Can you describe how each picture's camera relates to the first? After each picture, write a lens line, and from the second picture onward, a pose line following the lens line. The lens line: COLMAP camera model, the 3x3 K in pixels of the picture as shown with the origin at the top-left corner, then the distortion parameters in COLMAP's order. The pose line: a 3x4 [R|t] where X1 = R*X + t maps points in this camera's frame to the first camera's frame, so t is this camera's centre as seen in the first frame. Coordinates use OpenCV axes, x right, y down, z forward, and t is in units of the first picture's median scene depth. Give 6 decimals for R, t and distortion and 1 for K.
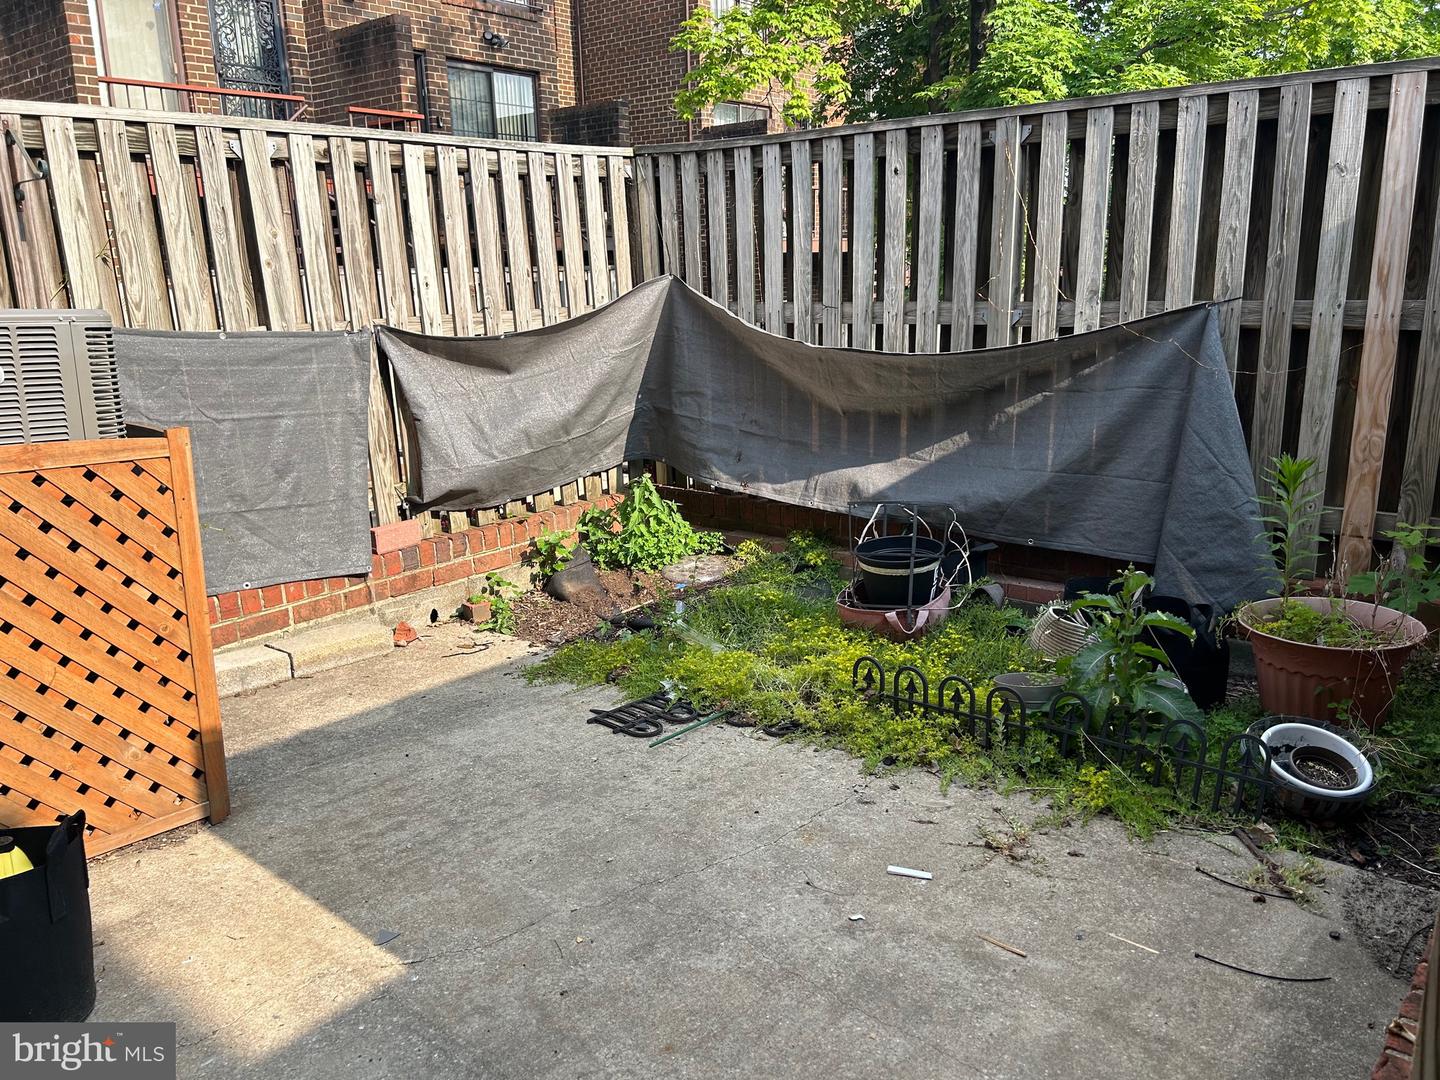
lens RADIAL K [[1081.5, 0, 720.0], [0, 1081.5, 540.0], [0, 0, 1]] dist [0.092044, -0.128644]
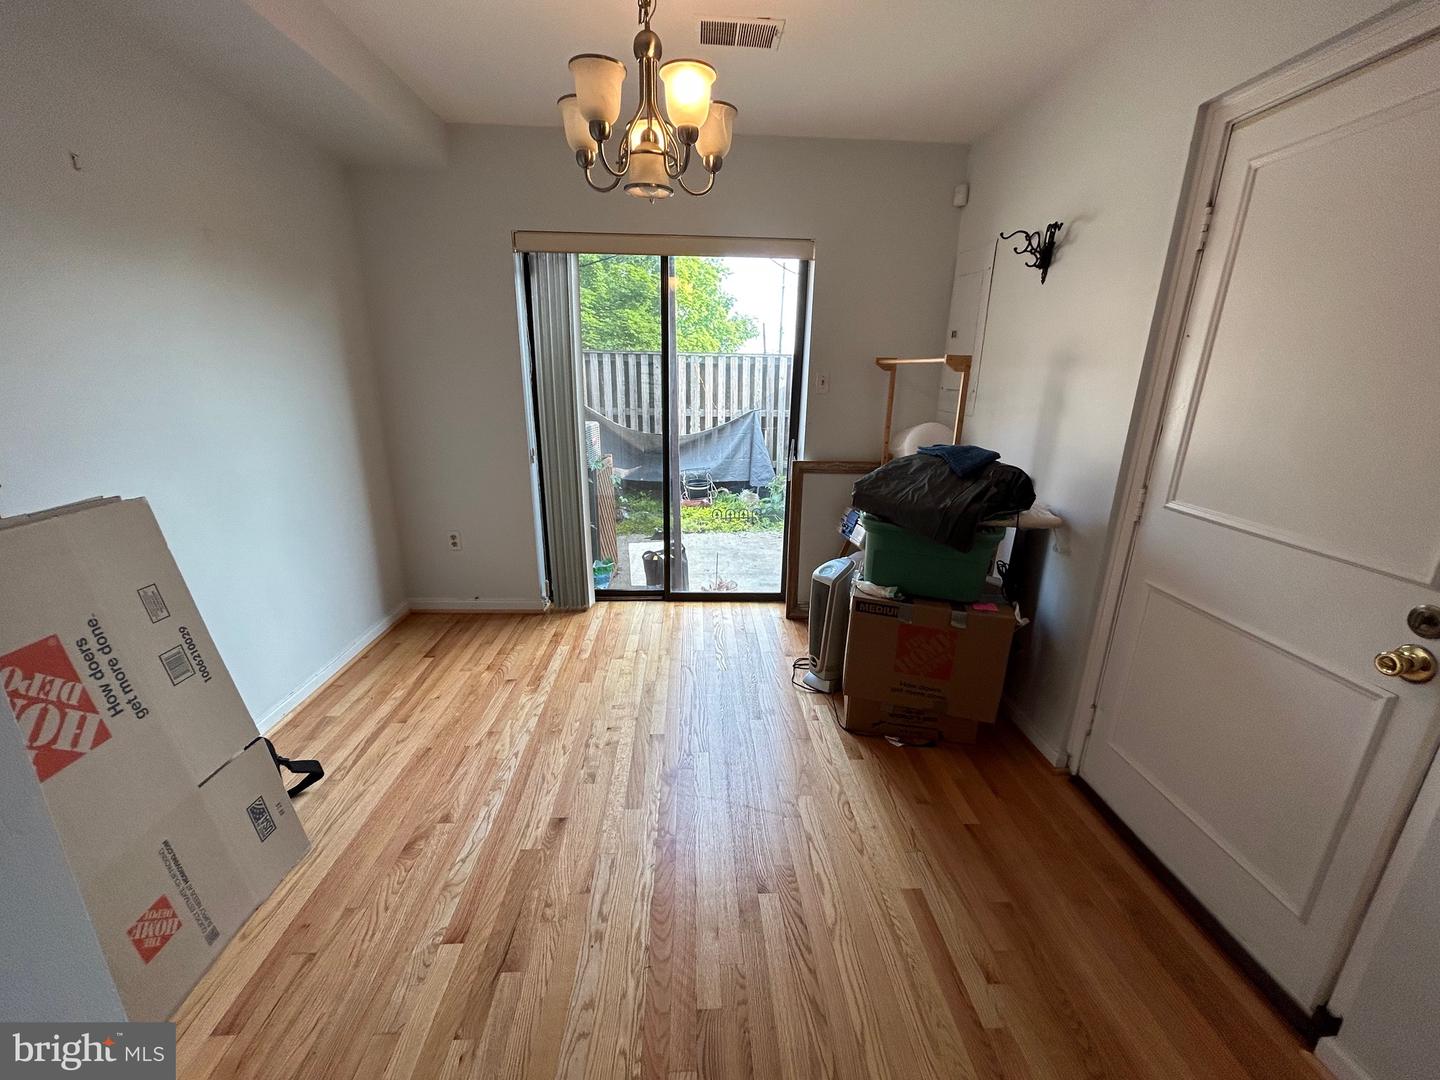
lens RADIAL K [[577.0, 0, 723.4], [0, 577.0, 537.1], [0, 0, 1]] dist [-0.000258, 0.000583]
pose [[0.731338, -0.150905, 0.665111, -1.021511], [0.132637, 0.988064, 0.078335, 0.046918], [-0.668993, 0.030929, 0.742625, -0.401422]]
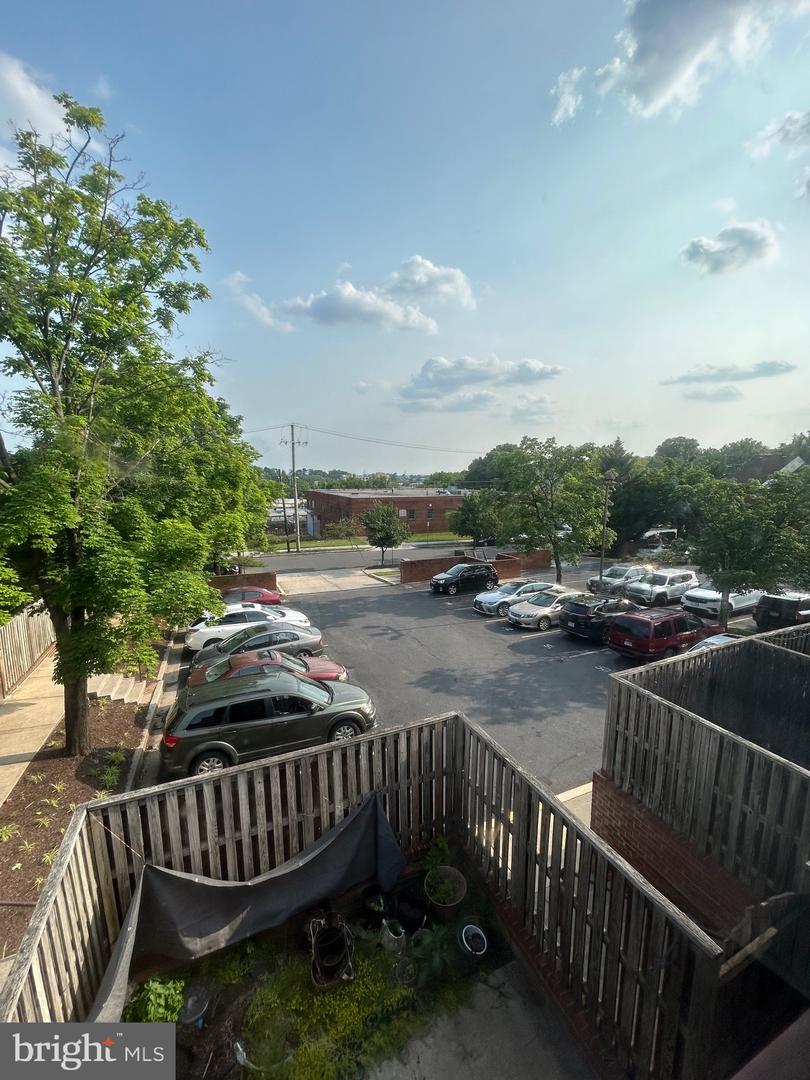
lens RADIAL K [[432.8, 0, 405.6], [0, 432.8, 543.2], [0, 0, 1]] dist [-0.000258, 0.000583]
pose [[0.451311, -0.121860, 0.884007, -0.593603], [0.214644, 0.976372, 0.025011, -0.974490], [-0.866168, 0.178459, 0.466804, 0.152423]]
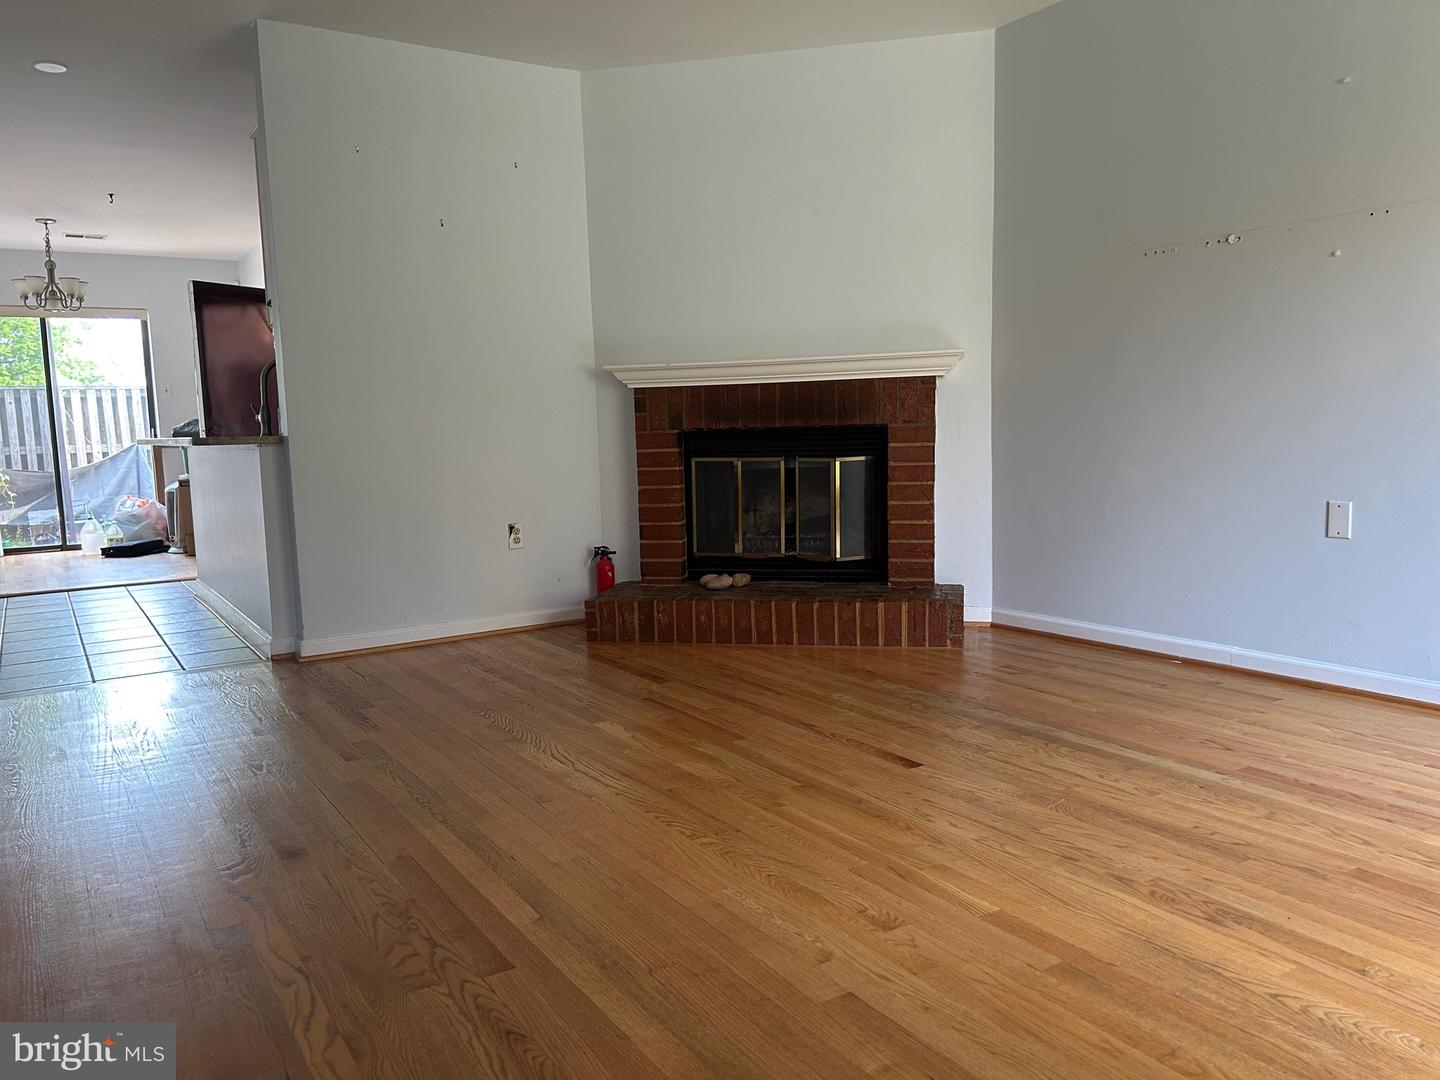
lens RADIAL K [[1081.5, 0, 720.0], [0, 1081.5, 540.0], [0, 0, 1]] dist [0.092044, -0.128644]
pose [[0.307062, -0.099242, 0.946501, -2.353190], [0.262346, 0.964840, 0.016055, 0.519587], [-0.914816, 0.243381, 0.322301, -1.786590]]
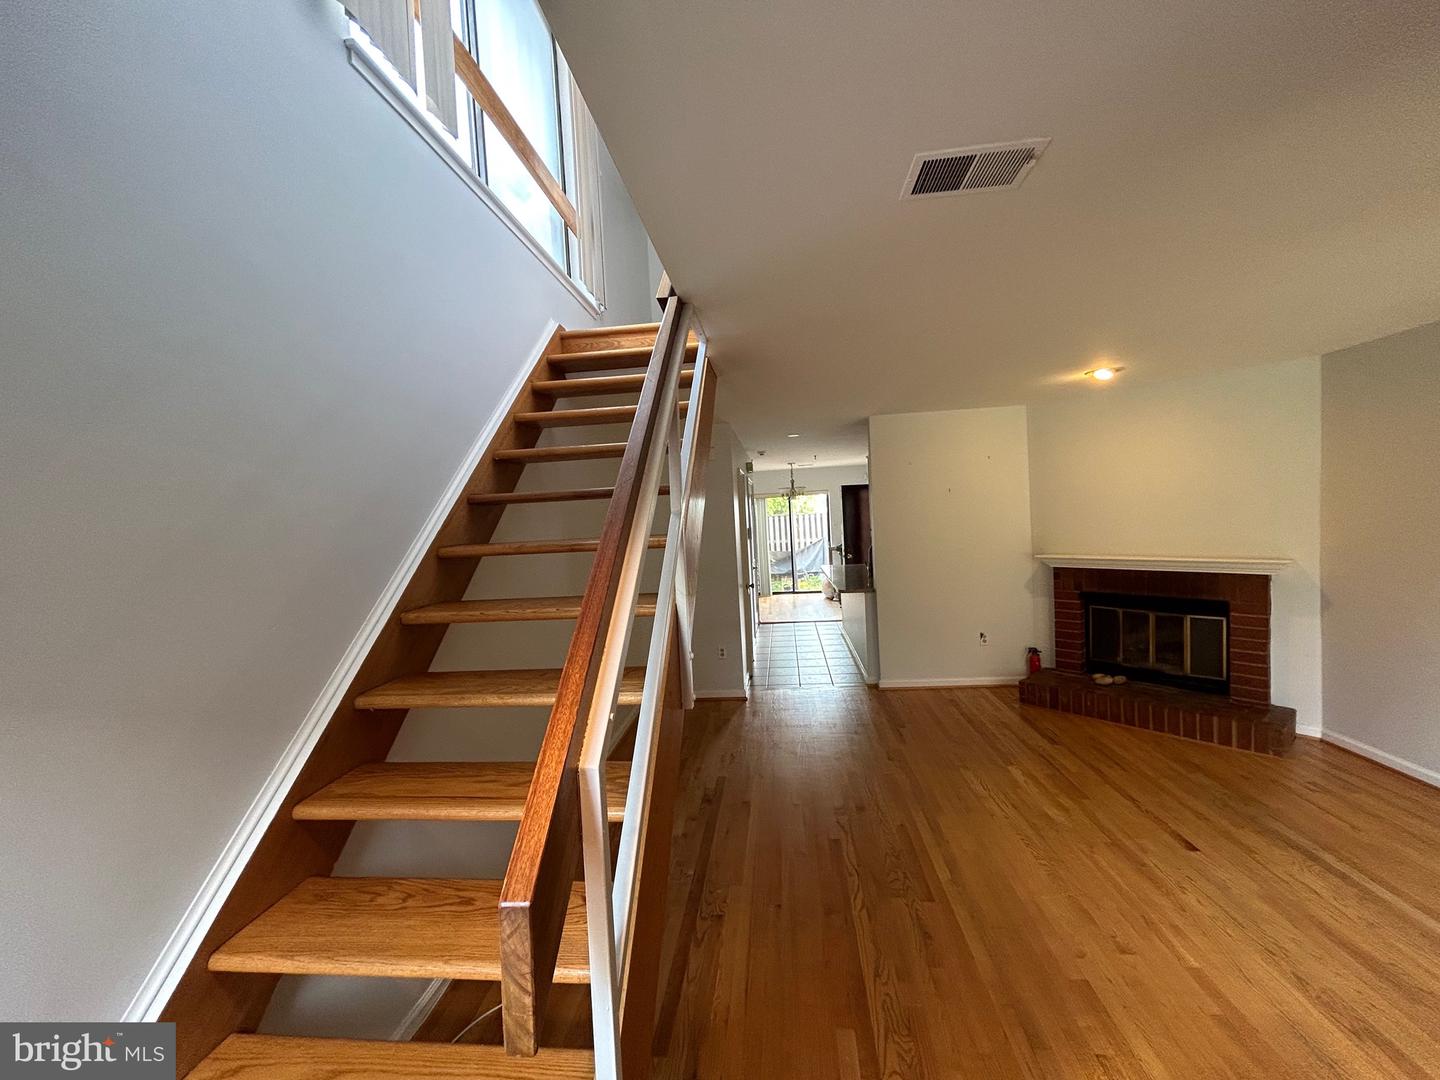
lens RADIAL K [[577.0, 0, 723.4], [0, 577.0, 537.1], [0, 0, 1]] dist [-0.000258, 0.000583]
pose [[0.827525, -0.051566, 0.559056, -2.462318], [0.178923, 0.968075, -0.175551, 0.376424], [-0.532156, 0.245301, 0.810332, -1.977998]]
